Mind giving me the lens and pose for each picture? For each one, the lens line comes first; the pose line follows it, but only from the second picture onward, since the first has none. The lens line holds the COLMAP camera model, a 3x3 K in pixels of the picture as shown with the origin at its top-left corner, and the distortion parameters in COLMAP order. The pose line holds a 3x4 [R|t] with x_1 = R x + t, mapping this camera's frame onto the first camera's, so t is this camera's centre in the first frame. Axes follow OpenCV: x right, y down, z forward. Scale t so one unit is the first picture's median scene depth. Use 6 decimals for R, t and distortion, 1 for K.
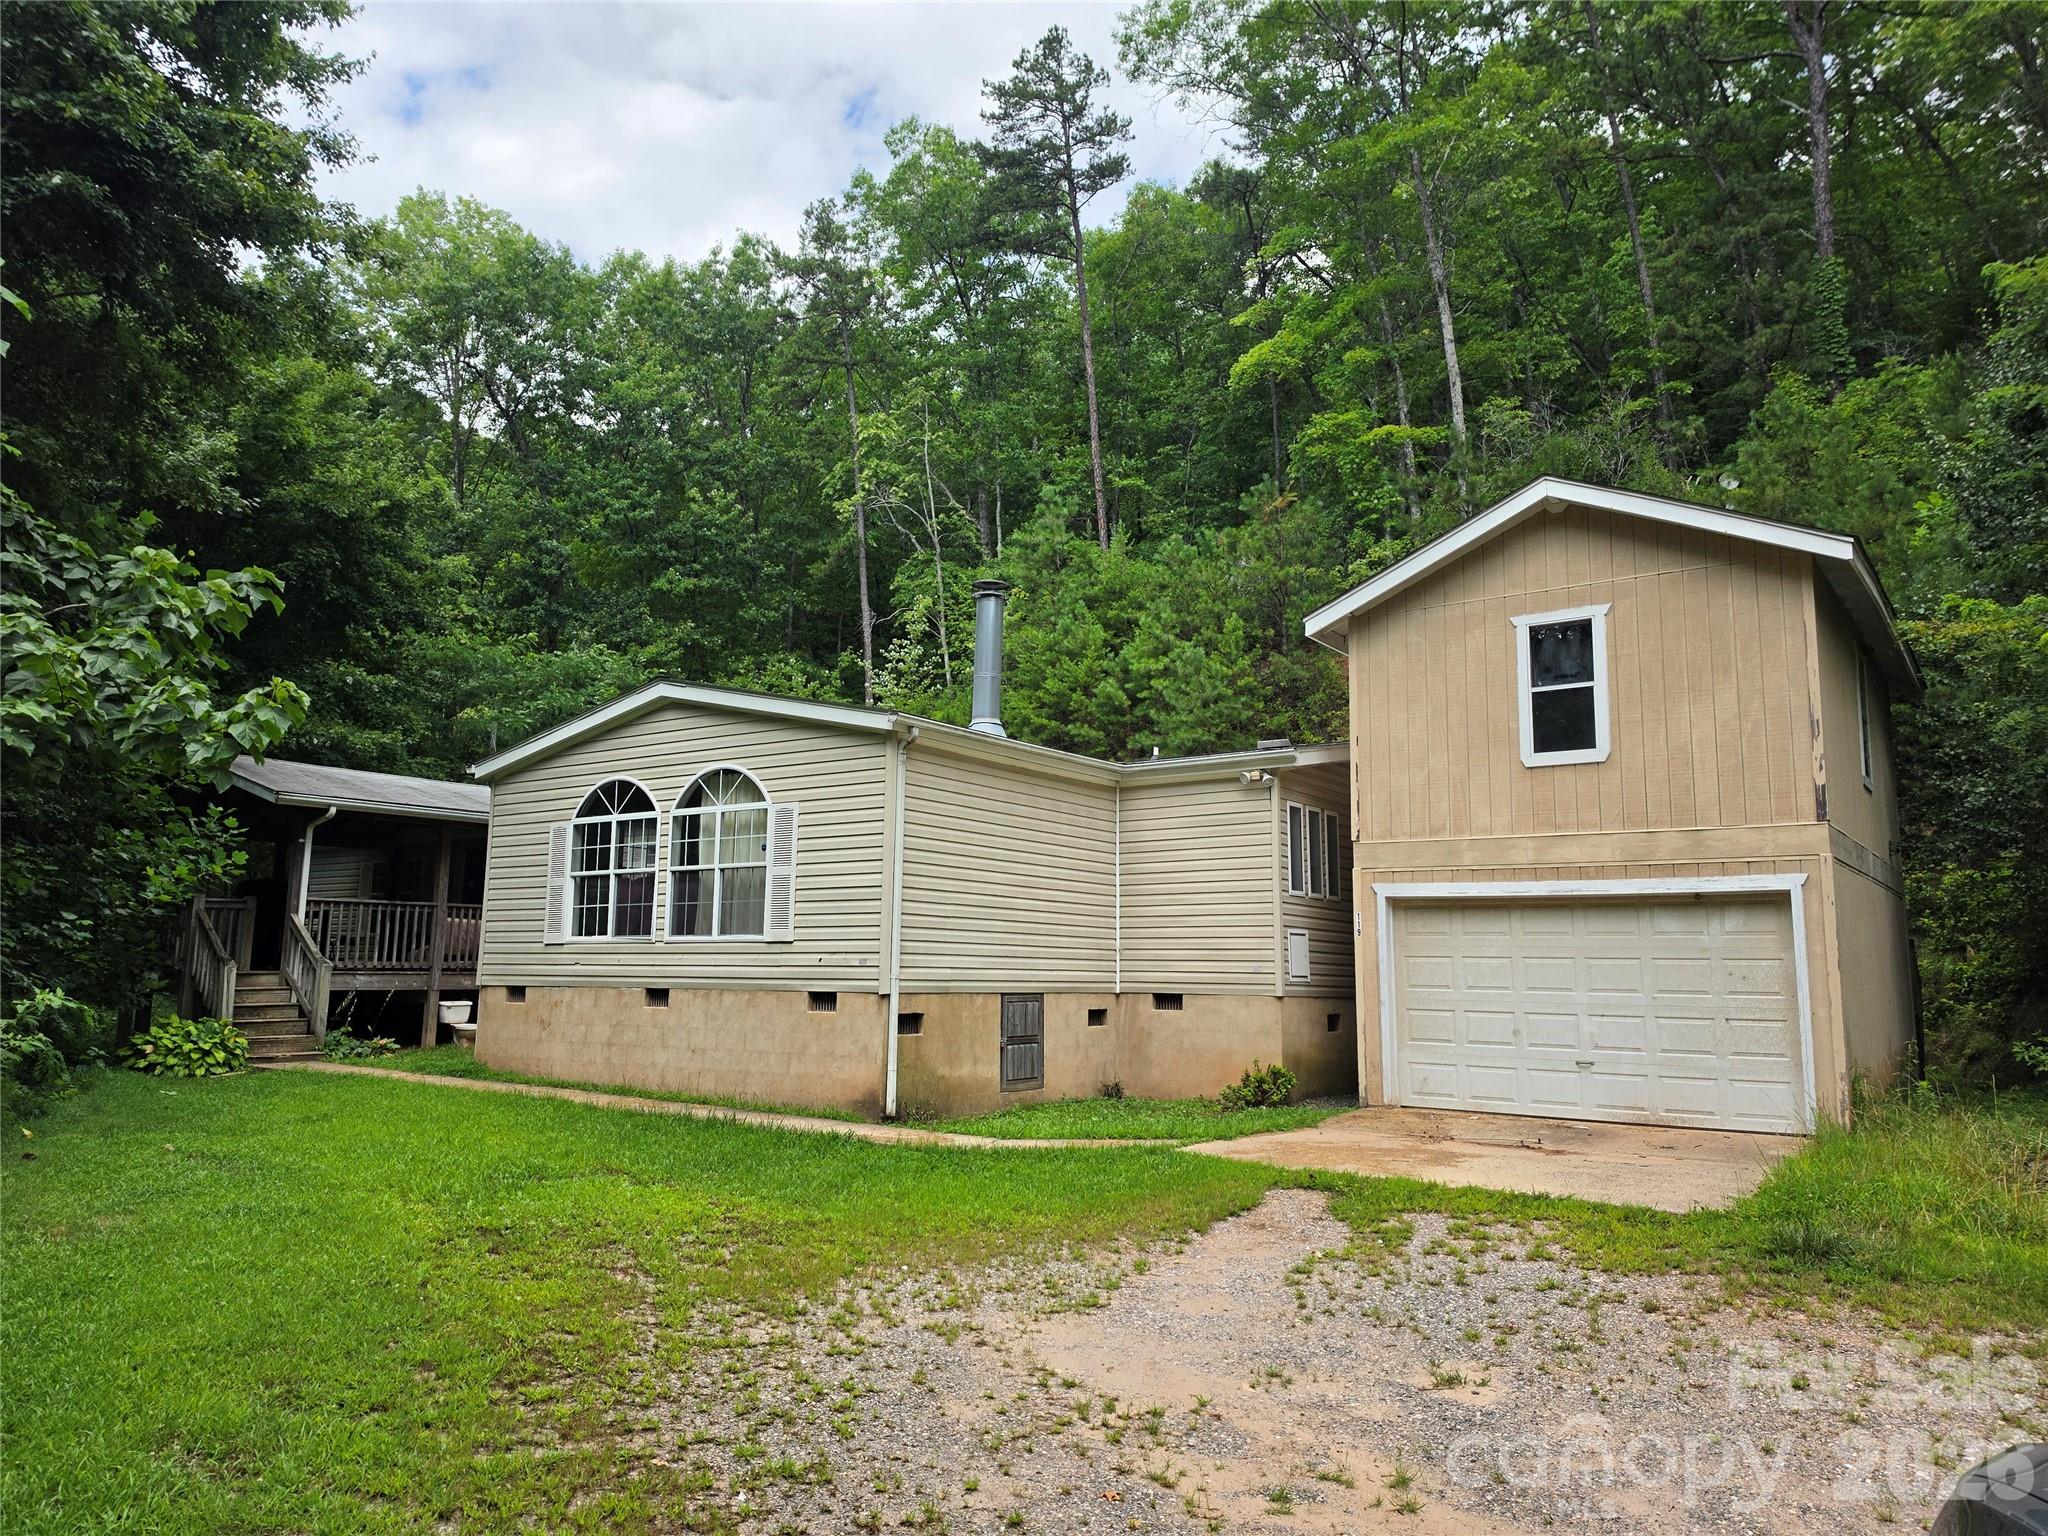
lens RADIAL K [[1424.2, 0, 1014.9], [0, 1424.2, 759.0], [0, 0, 1]] dist [0.060809, -0.071385]
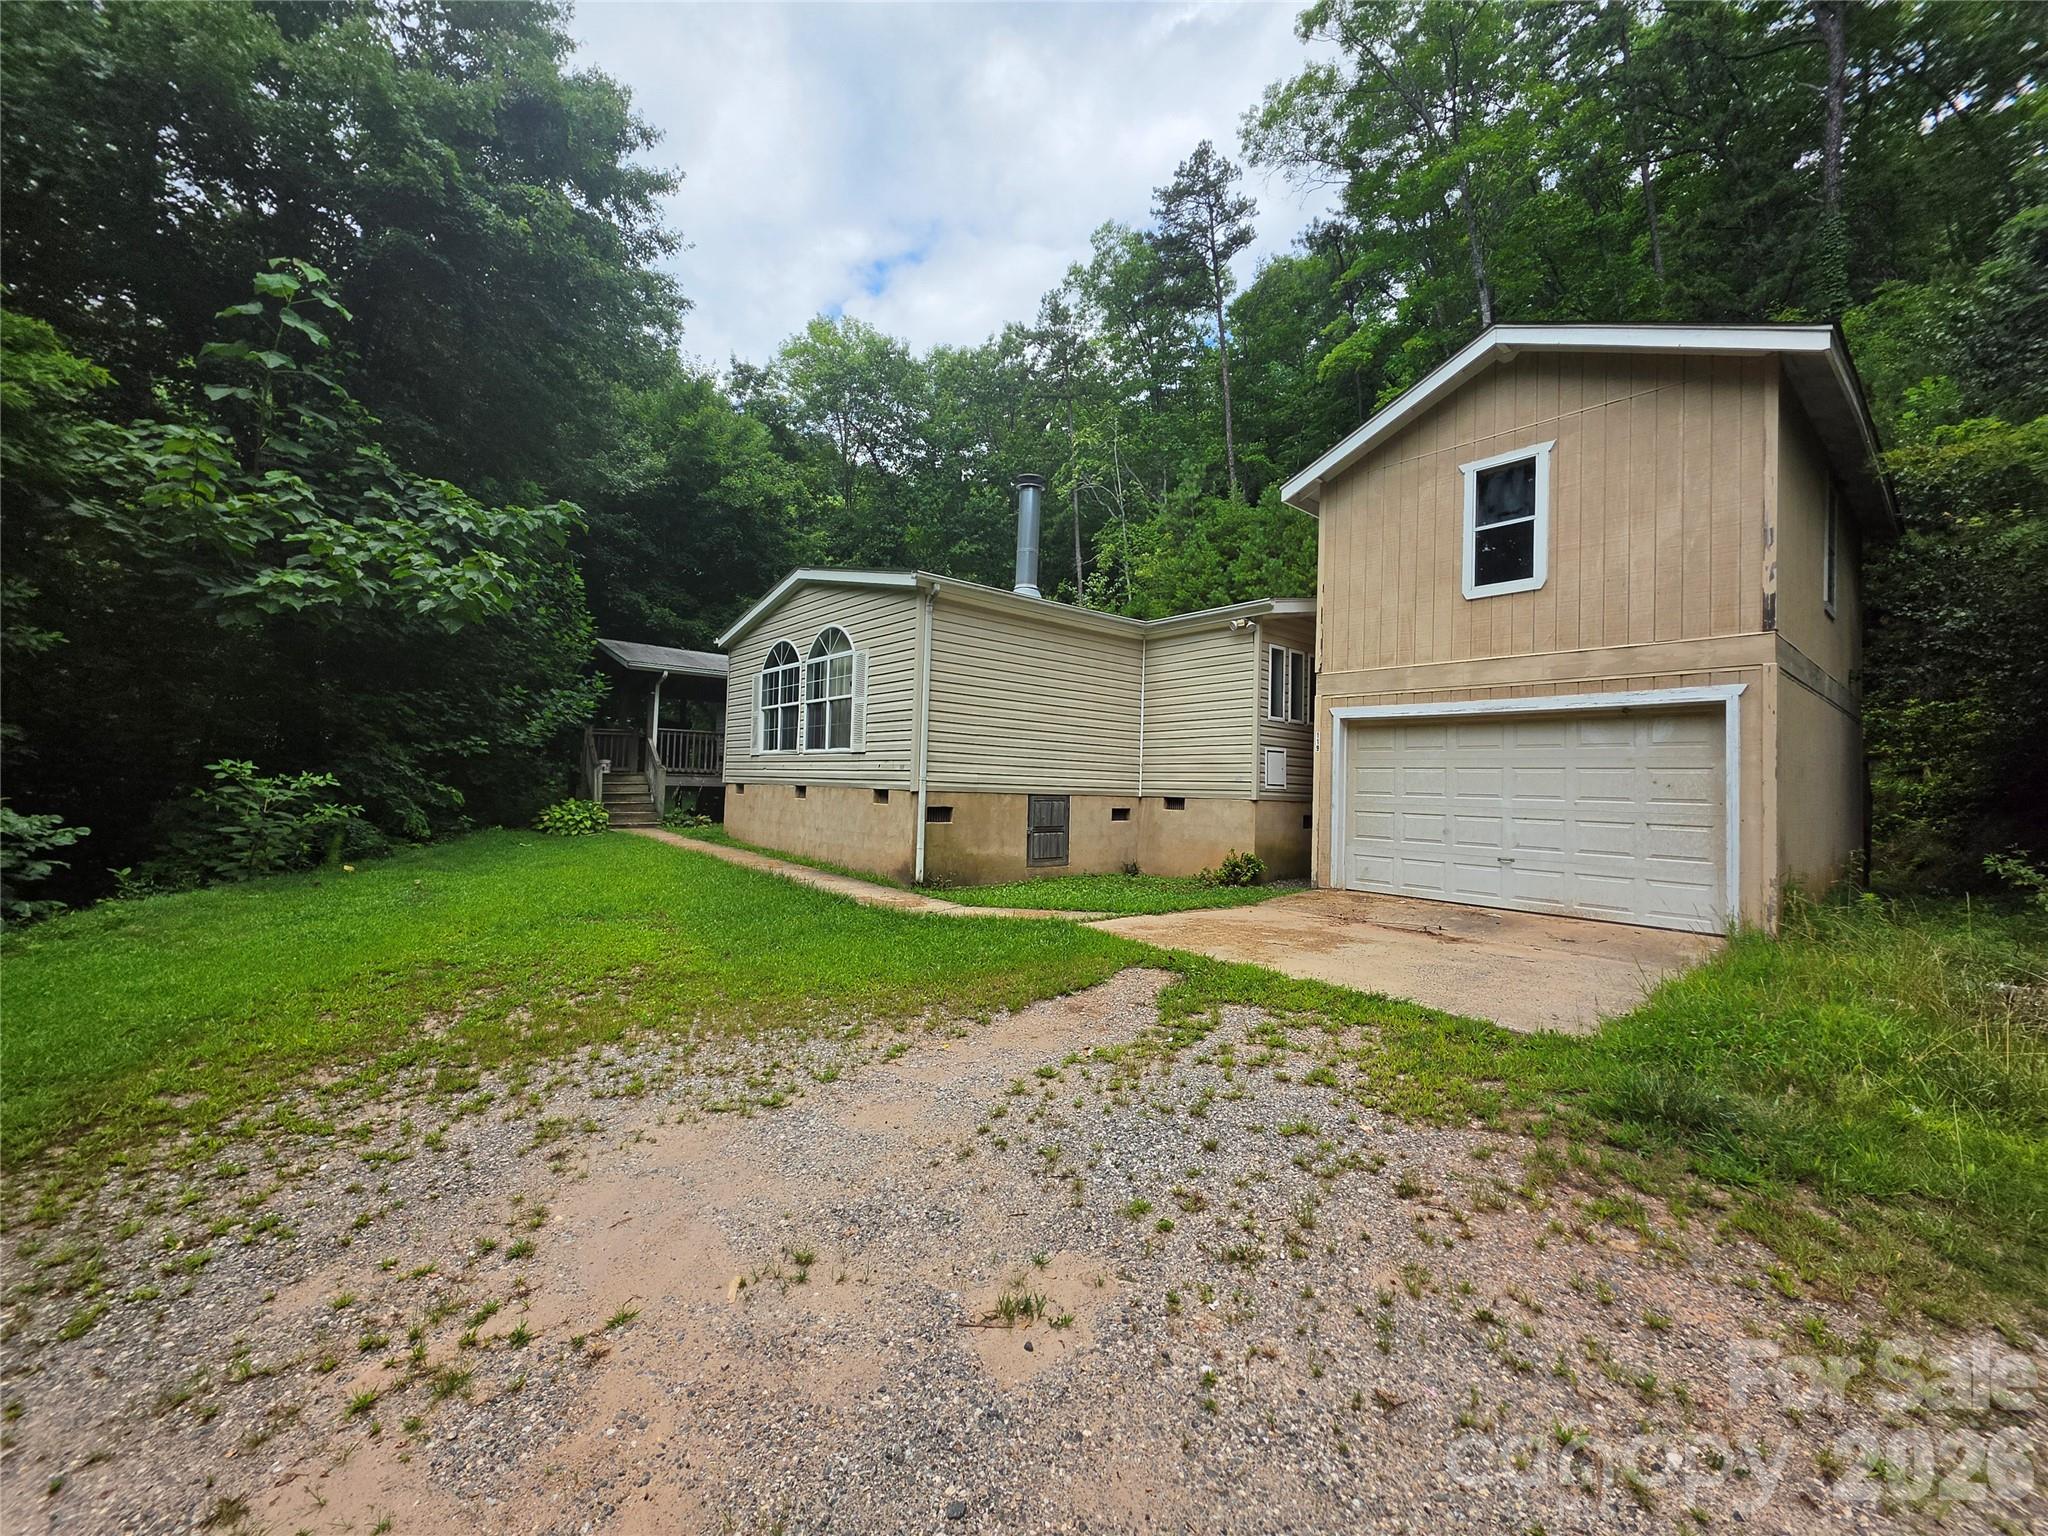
lens RADIAL K [[827.7, 0, 1017.9], [0, 827.7, 757.4], [0, 0, 1]] dist [0.000421, 0.001570]
pose [[0.970547, 0.006723, -0.240817, 0.152748], [0.019560, 0.994111, 0.106586, 0.046205], [0.240115, -0.108157, 0.964700, 0.245369]]
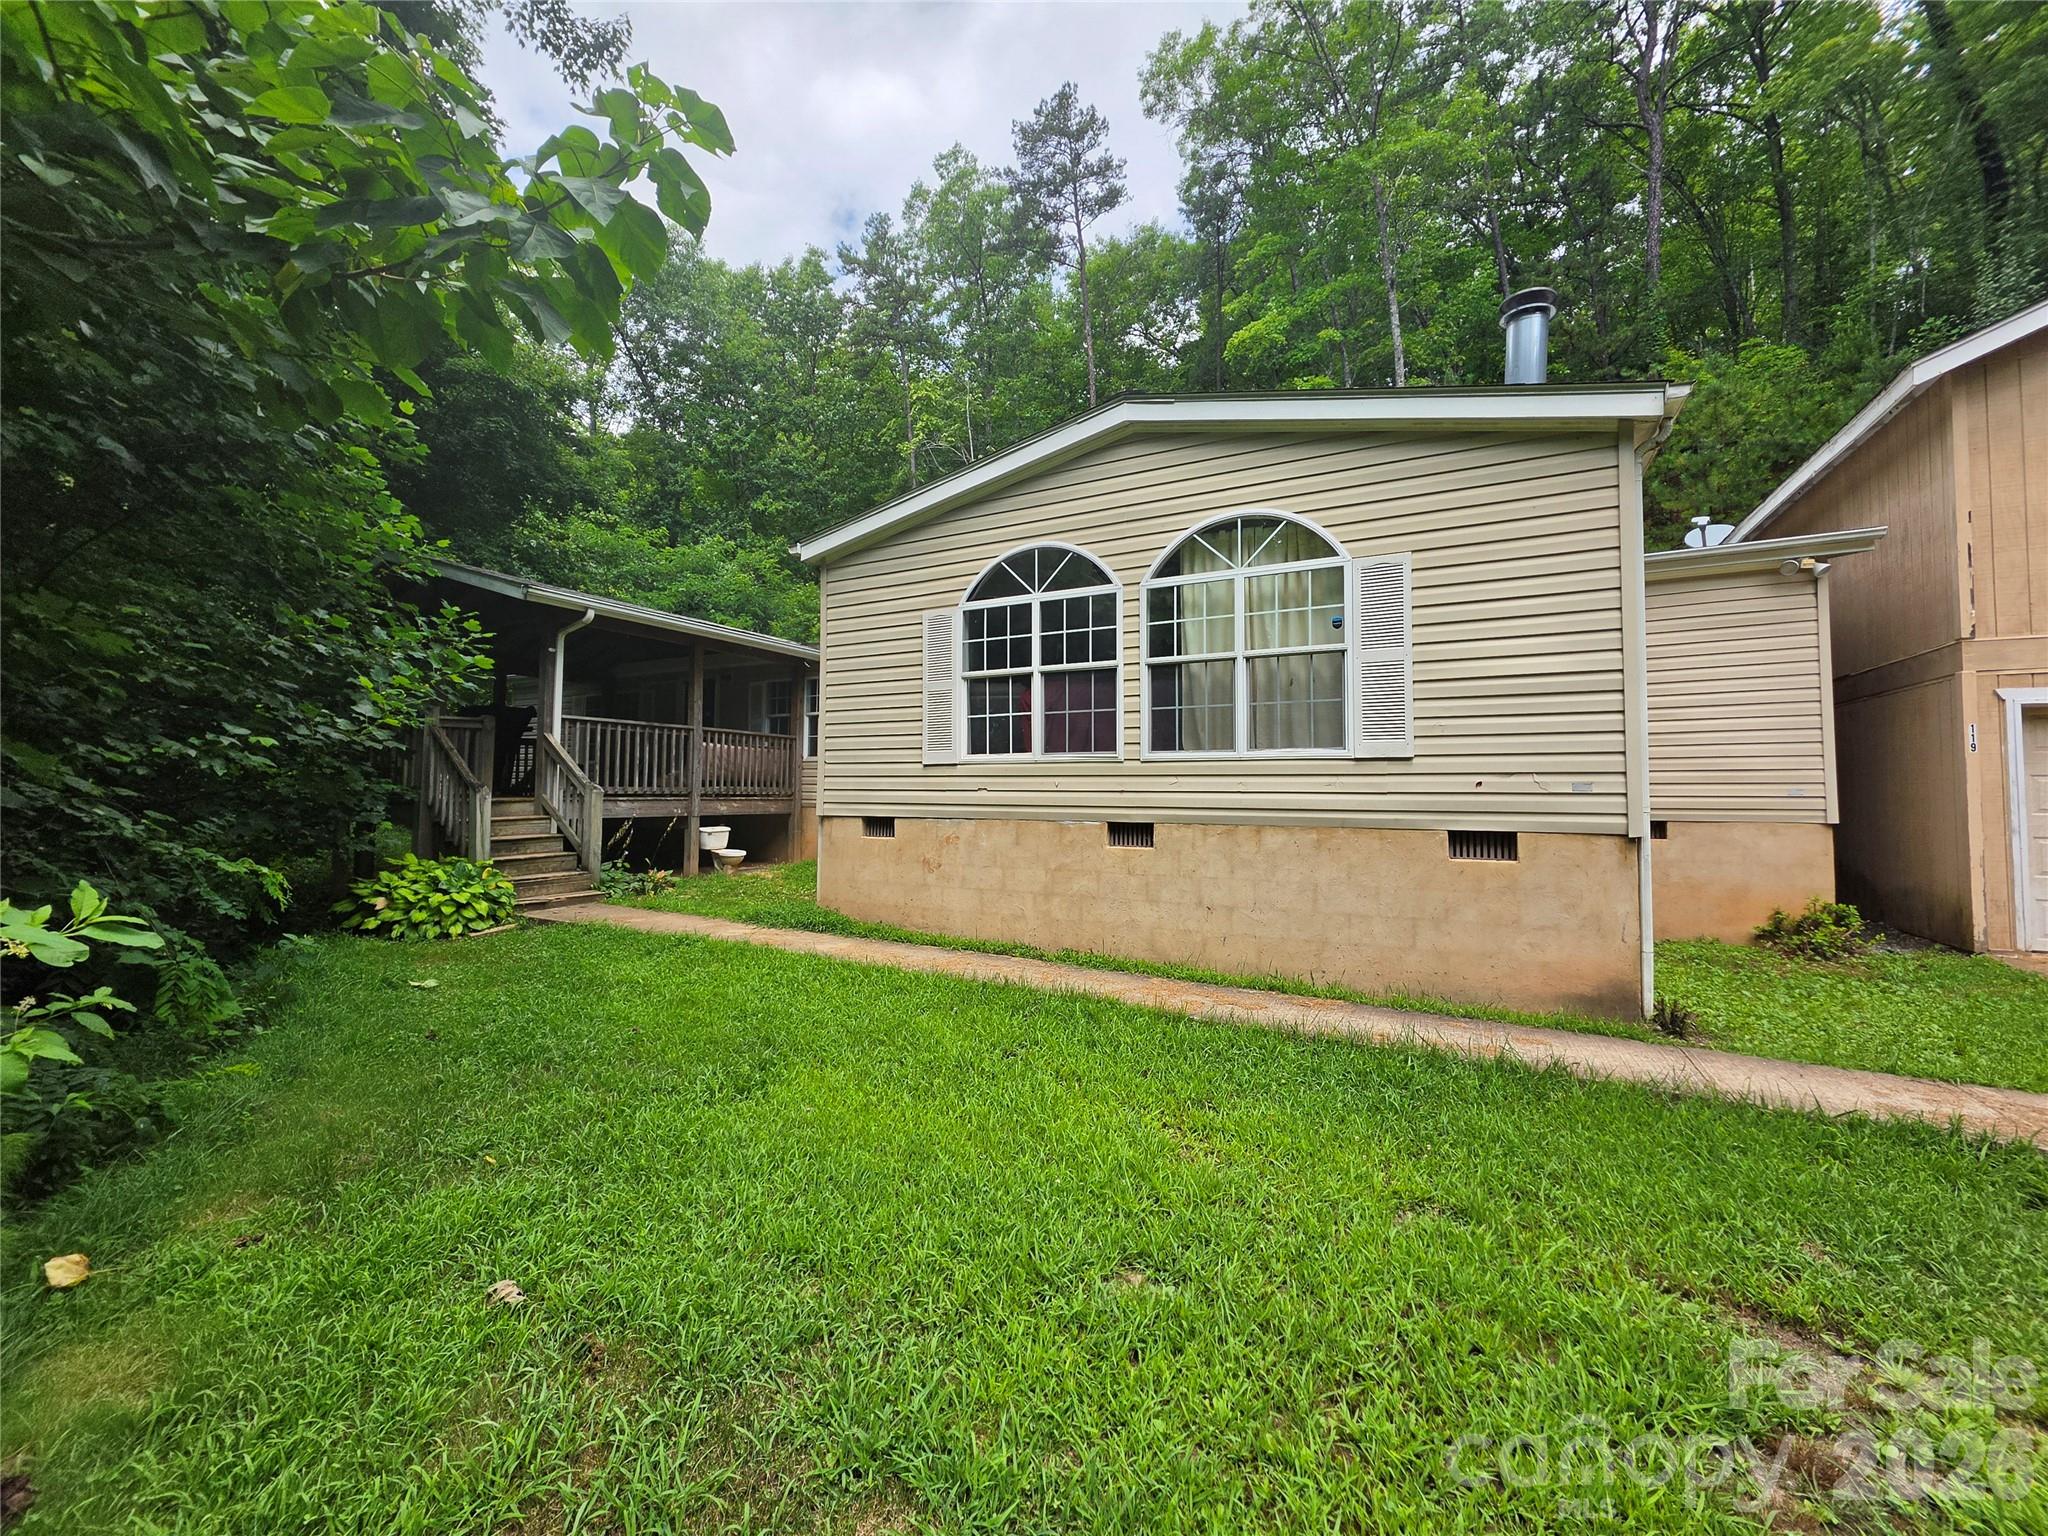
lens RADIAL K [[827.7, 0, 1032.0], [0, 827.7, 755.5], [0, 0, 1]] dist [0.000421, 0.001570]
pose [[0.988931, -0.000395, 0.148378, -0.347093], [-0.015318, 0.994381, 0.104746, 0.078048], [-0.147586, -0.105859, 0.983368, 0.563124]]
